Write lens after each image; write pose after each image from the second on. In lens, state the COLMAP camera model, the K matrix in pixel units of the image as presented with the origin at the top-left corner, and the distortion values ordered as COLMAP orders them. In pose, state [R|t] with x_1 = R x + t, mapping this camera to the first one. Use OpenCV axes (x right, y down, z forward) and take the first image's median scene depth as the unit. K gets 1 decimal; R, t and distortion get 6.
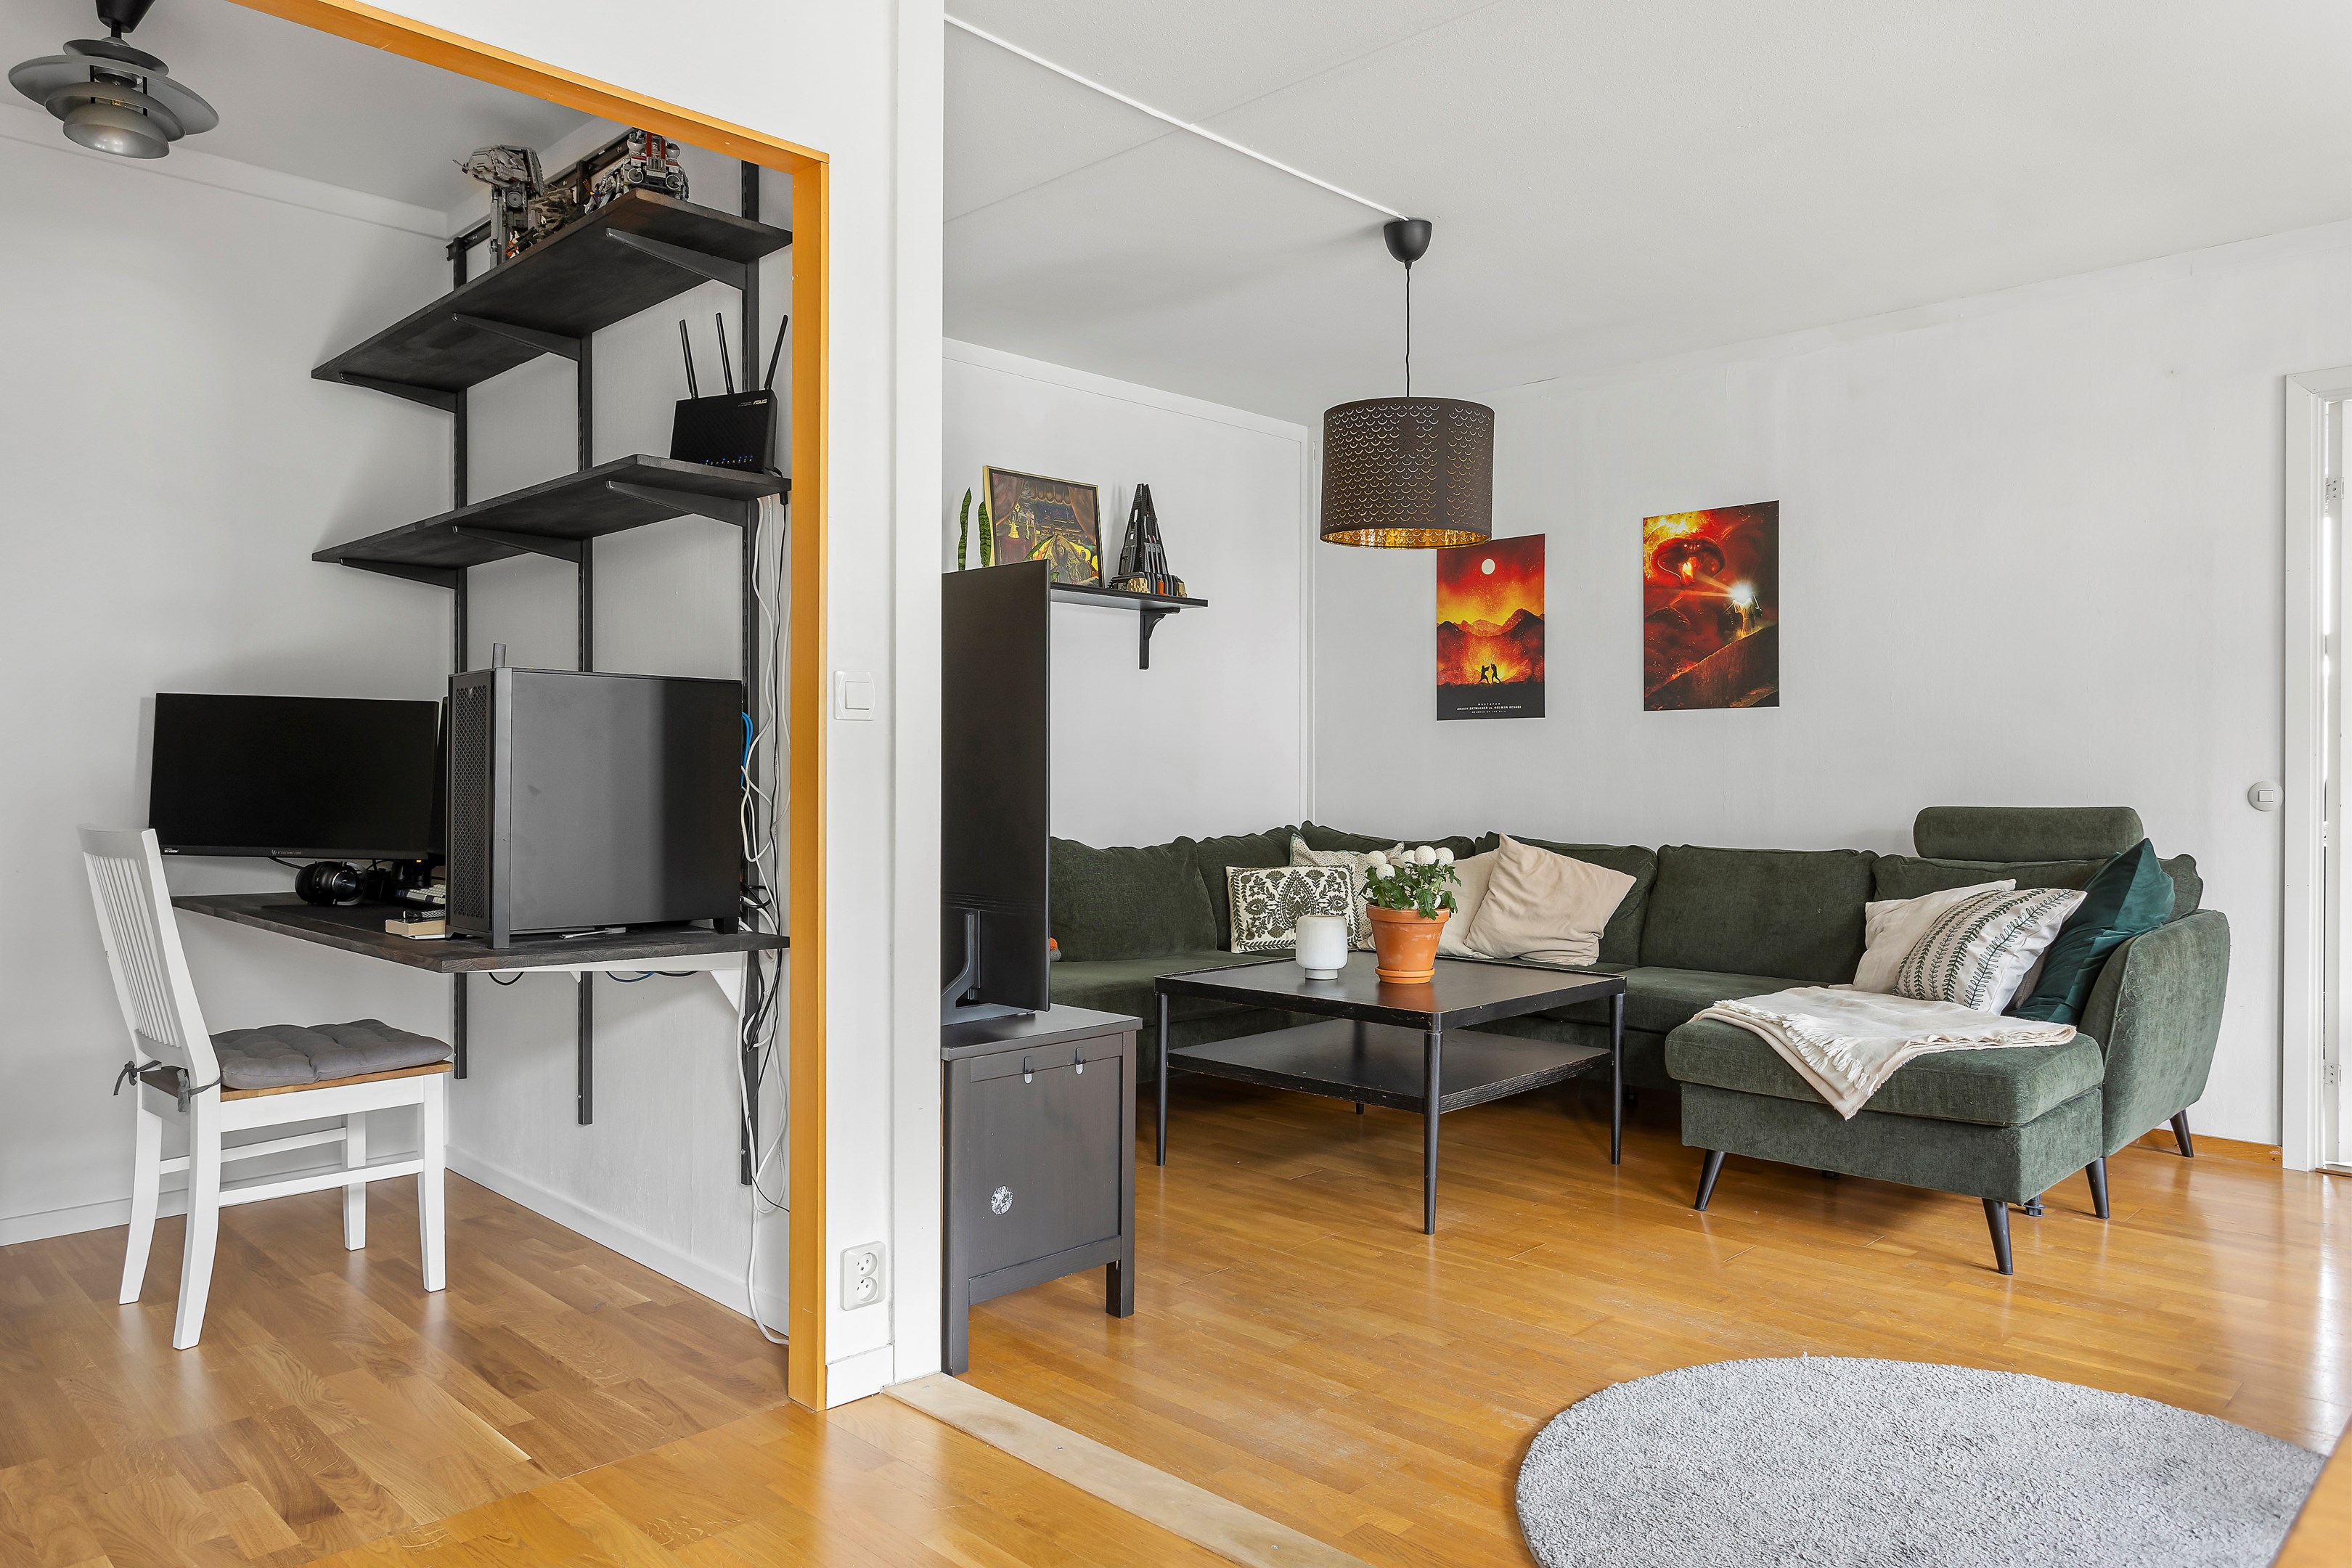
lens RADIAL K [[1565.4, 0, 1164.1], [0, 1565.4, 768.4], [0, 0, 1]] dist [0.000975, 0.011306]
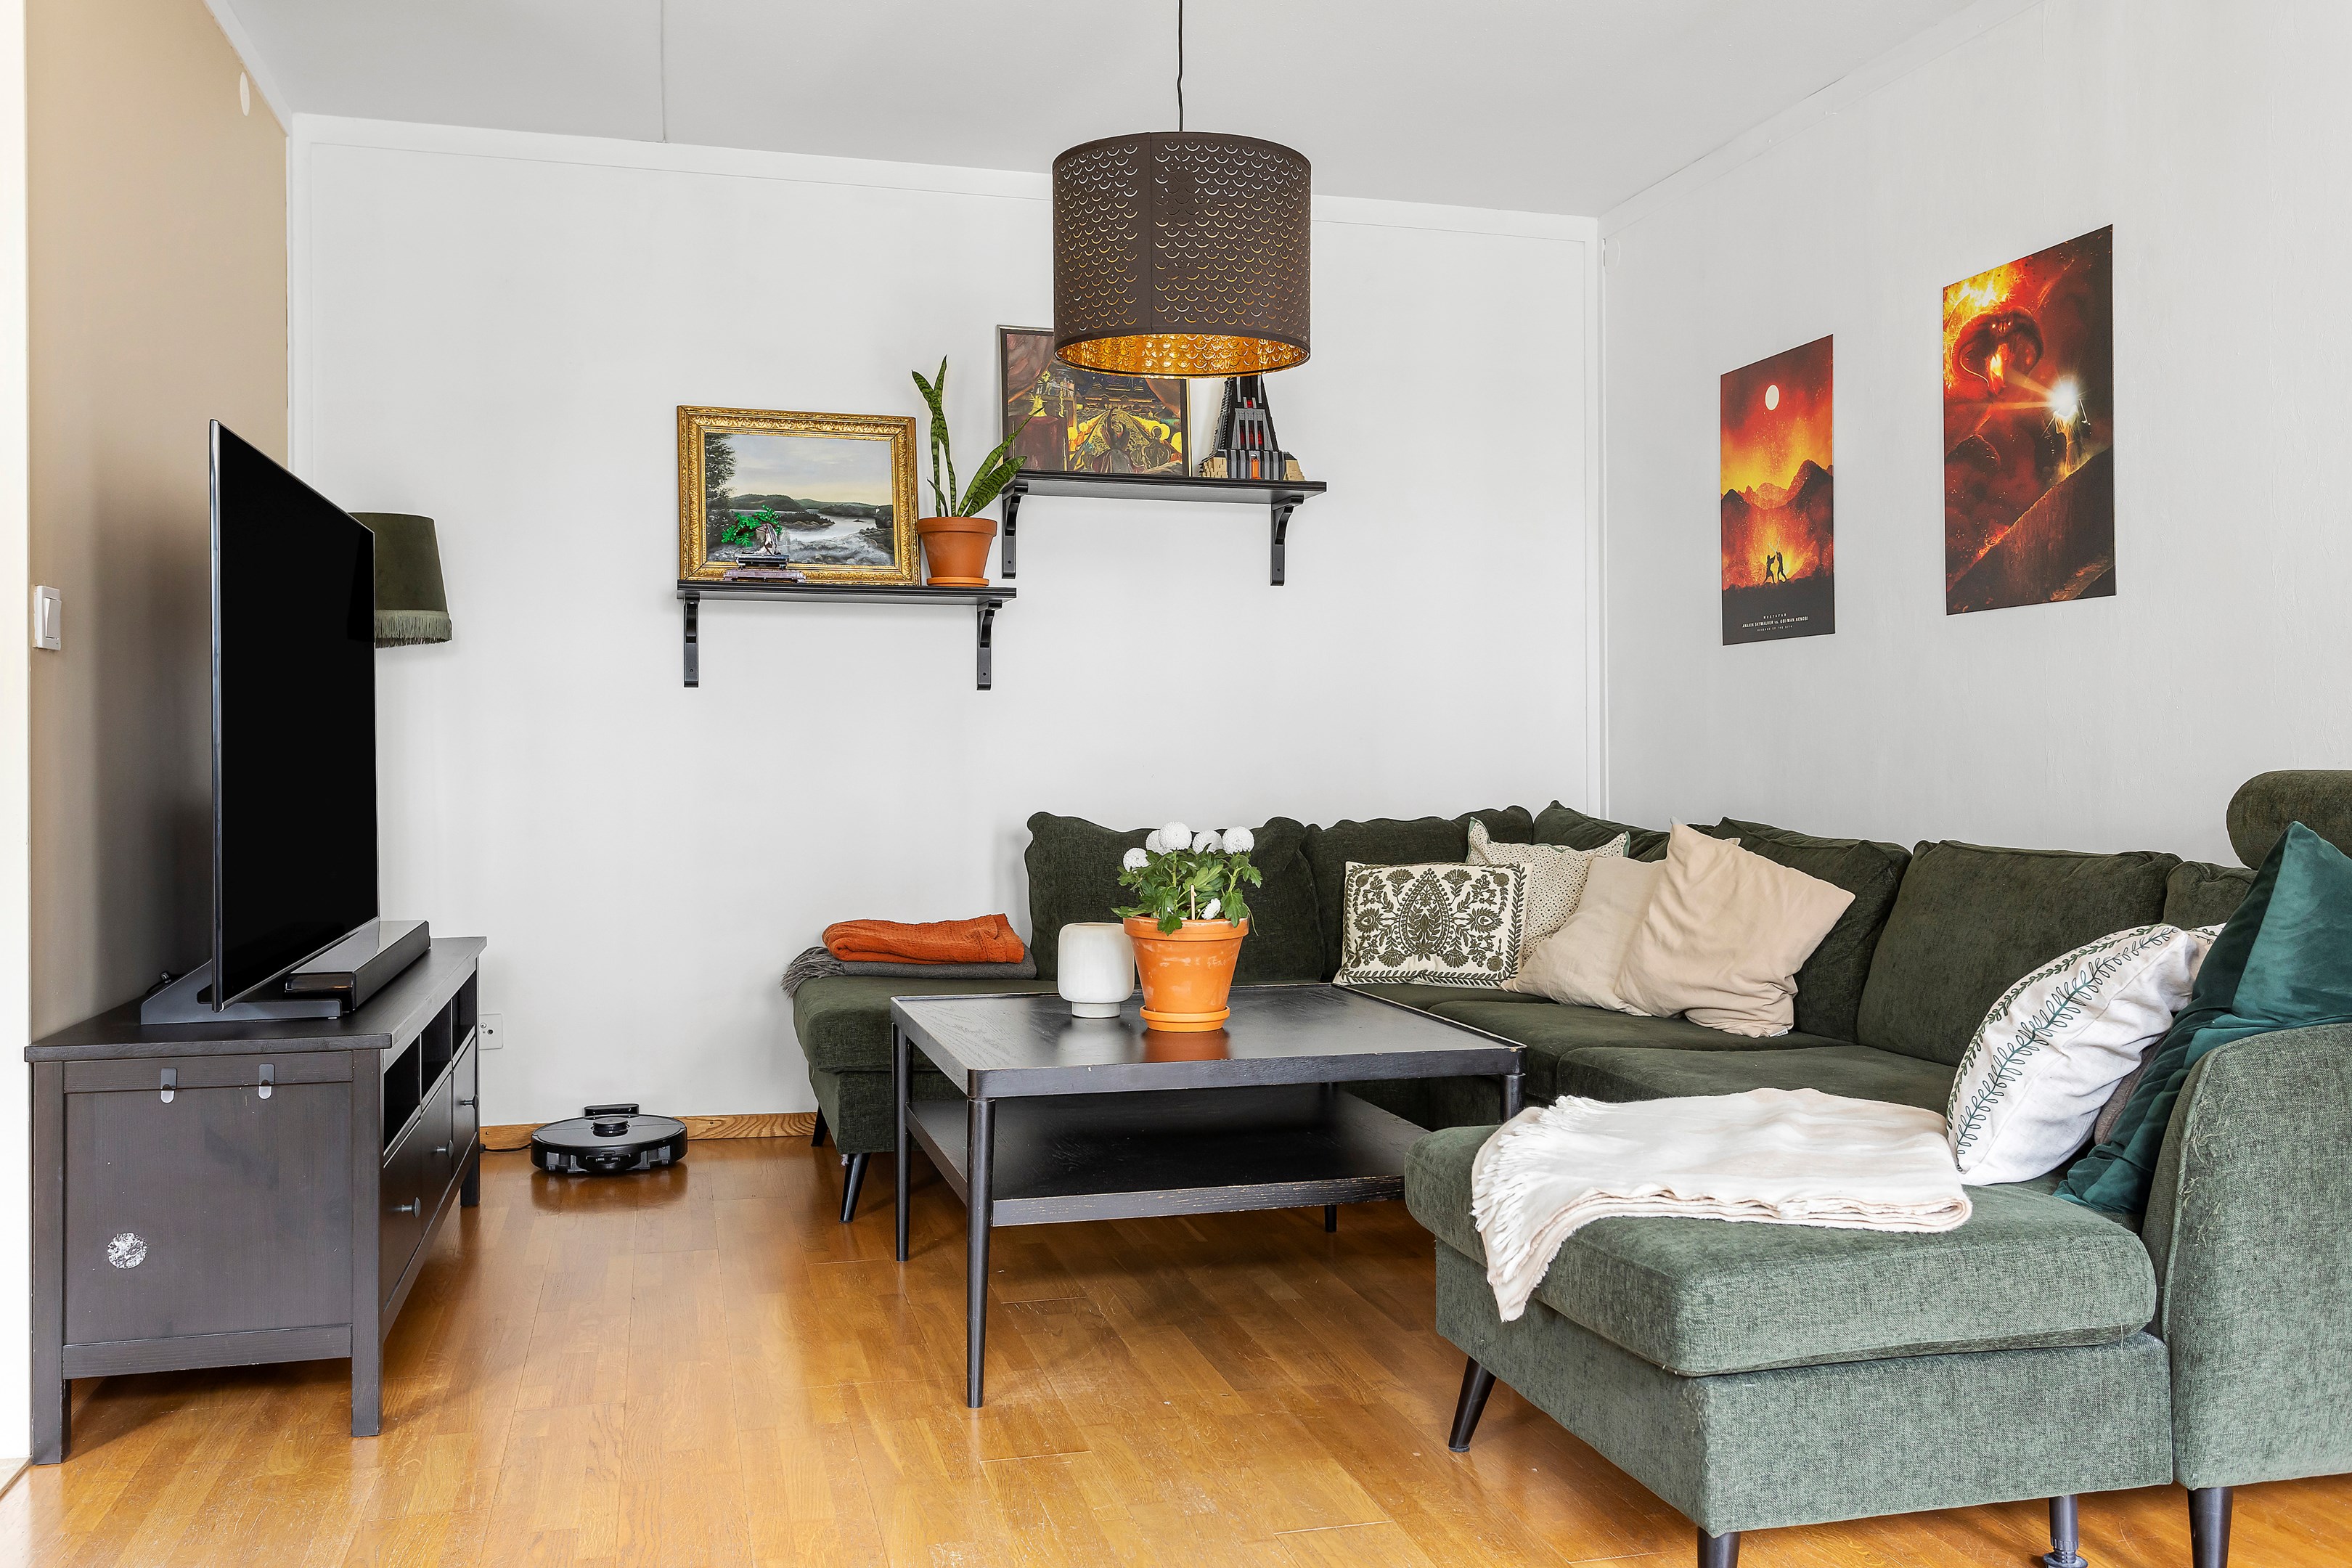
lens RADIAL K [[1937.0, 0, 1167.7], [0, 1937.0, 765.2], [0, 0, 1]] dist [-0.000778, -0.010903]
pose [[0.863310, 0.001152, -0.504673, 0.503790], [0.001265, 0.999989, 0.004448, 0.019413], [0.504673, -0.004478, 0.863299, 0.265520]]
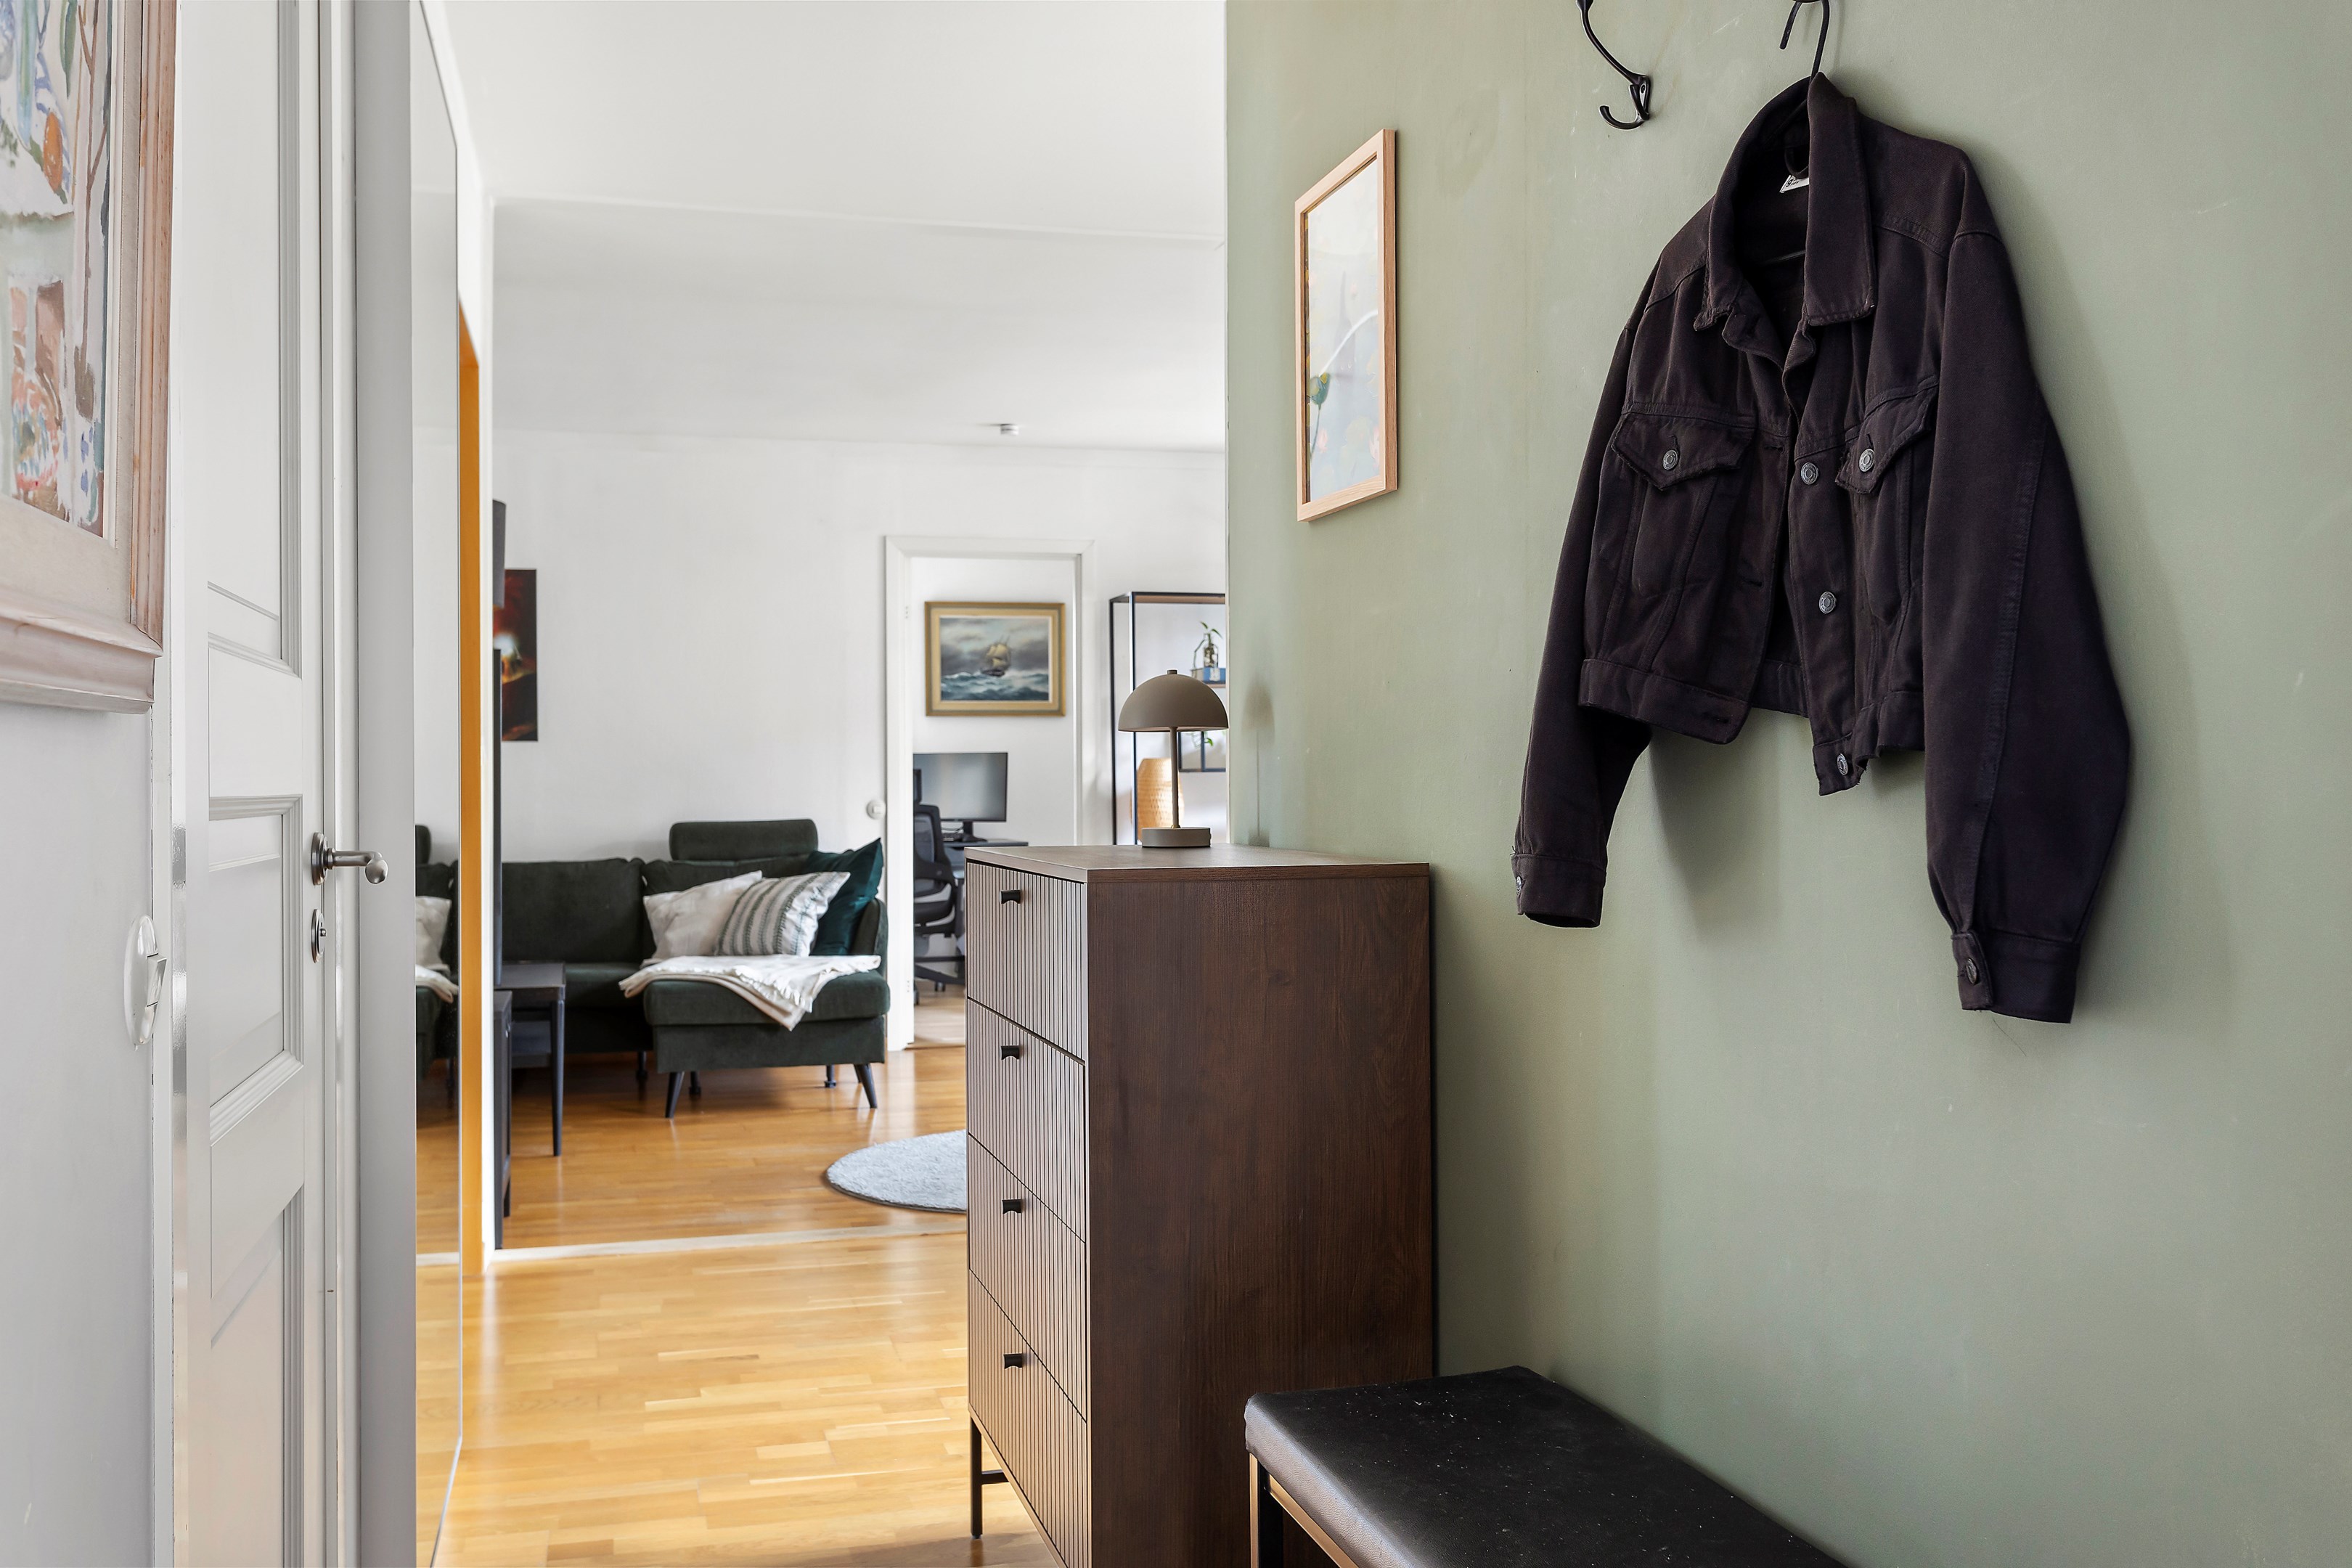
lens RADIAL K [[2086.8, 0, 1166.6], [0, 2086.8, 782.3], [0, 0, 1]] dist [-0.001439, 0.011727]
pose [[0.499739, -0.005728, 0.866157, -0.838960], [0.004095, 0.999983, 0.004251, -0.014824], [-0.866166, 0.001423, 0.499754, -0.239007]]
